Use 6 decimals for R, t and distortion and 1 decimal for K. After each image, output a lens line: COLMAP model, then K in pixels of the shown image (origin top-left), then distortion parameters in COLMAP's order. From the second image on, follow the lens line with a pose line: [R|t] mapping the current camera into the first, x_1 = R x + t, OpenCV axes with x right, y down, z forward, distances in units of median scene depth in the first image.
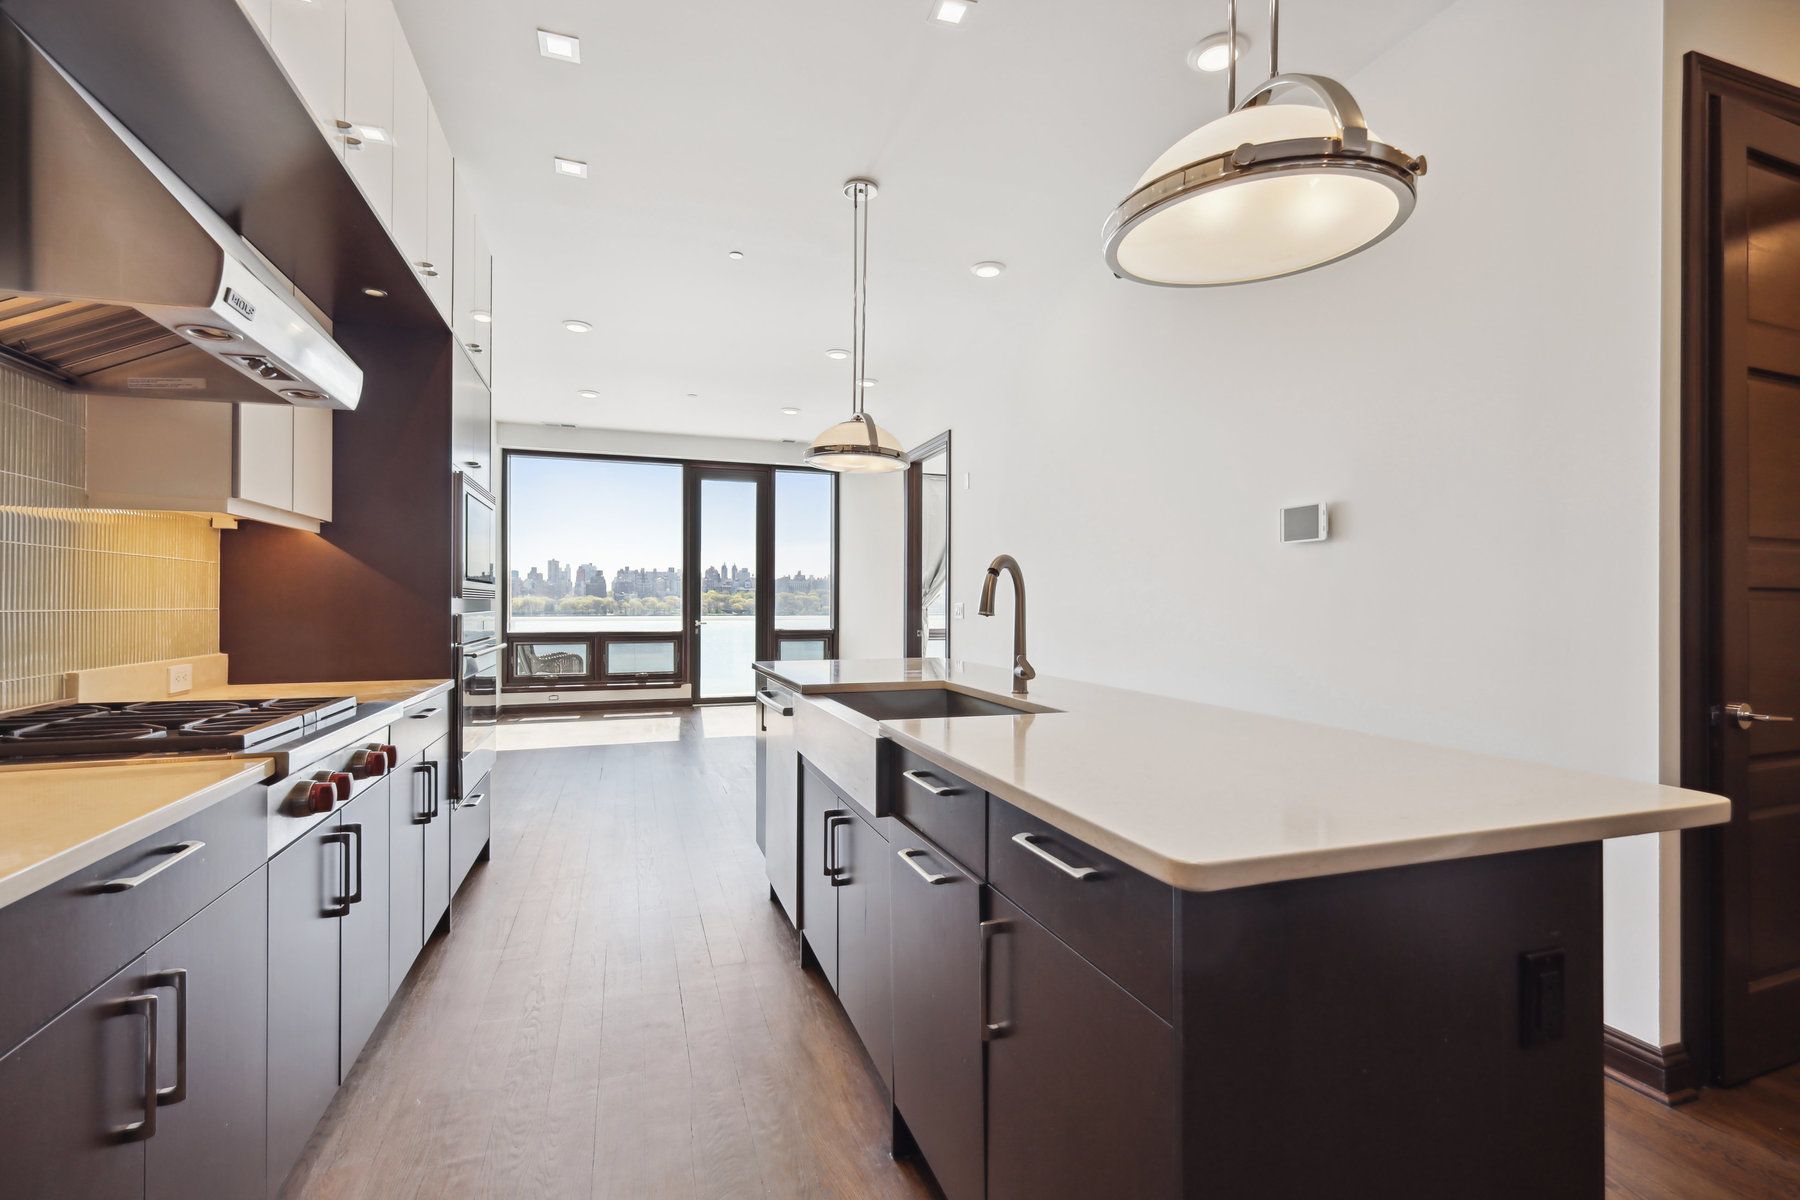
lens RADIAL K [[807.1, 0, 900.0], [0, 807.1, 600.0], [0, 0, 1]] dist [0.000334, 0.000067]
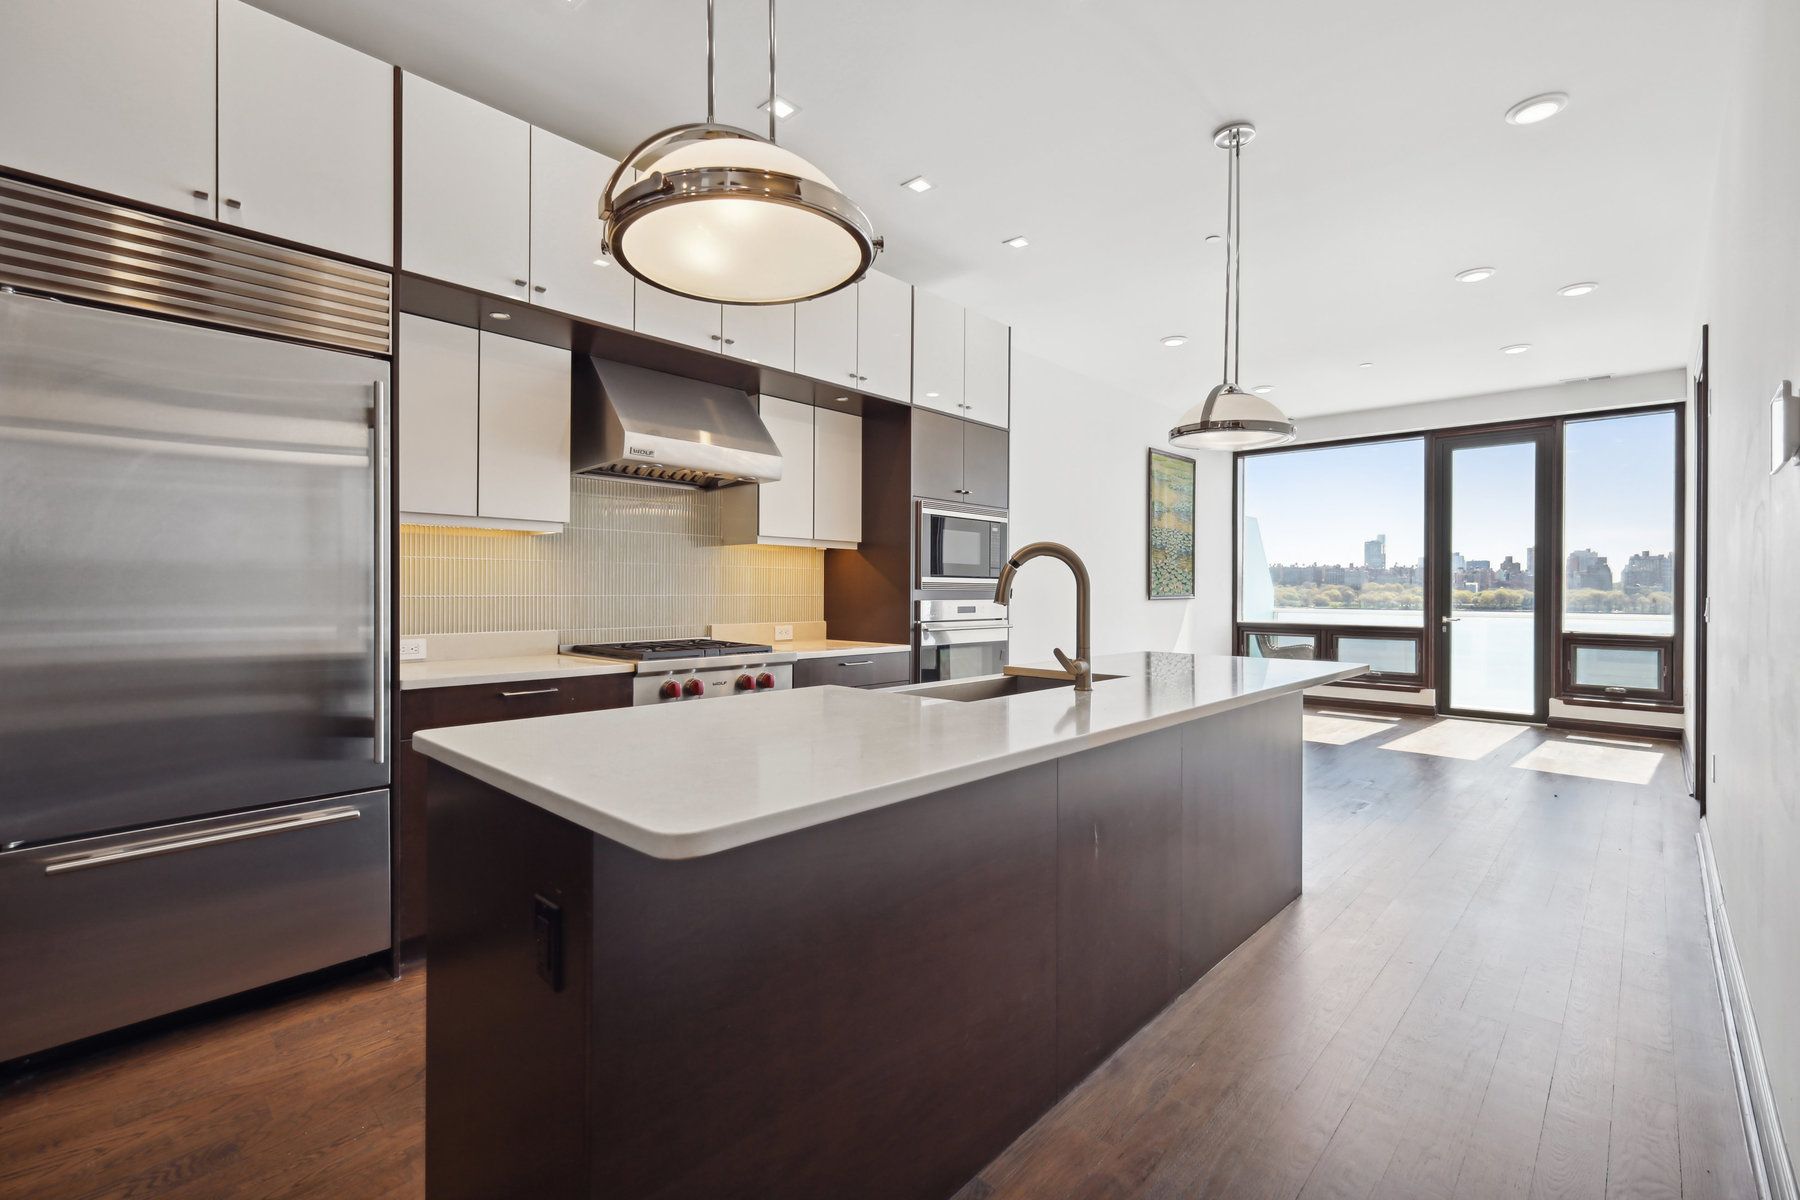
lens RADIAL K [[789.7, 0, 900.6], [0, 789.7, 591.4], [0, 0, 1]] dist [0.001641, 0.000336]
pose [[0.469413, 0.001051, -0.882978, 0.217833], [-0.002781, 0.999996, -0.000289, 0.000614], [0.882974, 0.002591, 0.469414, 0.100980]]
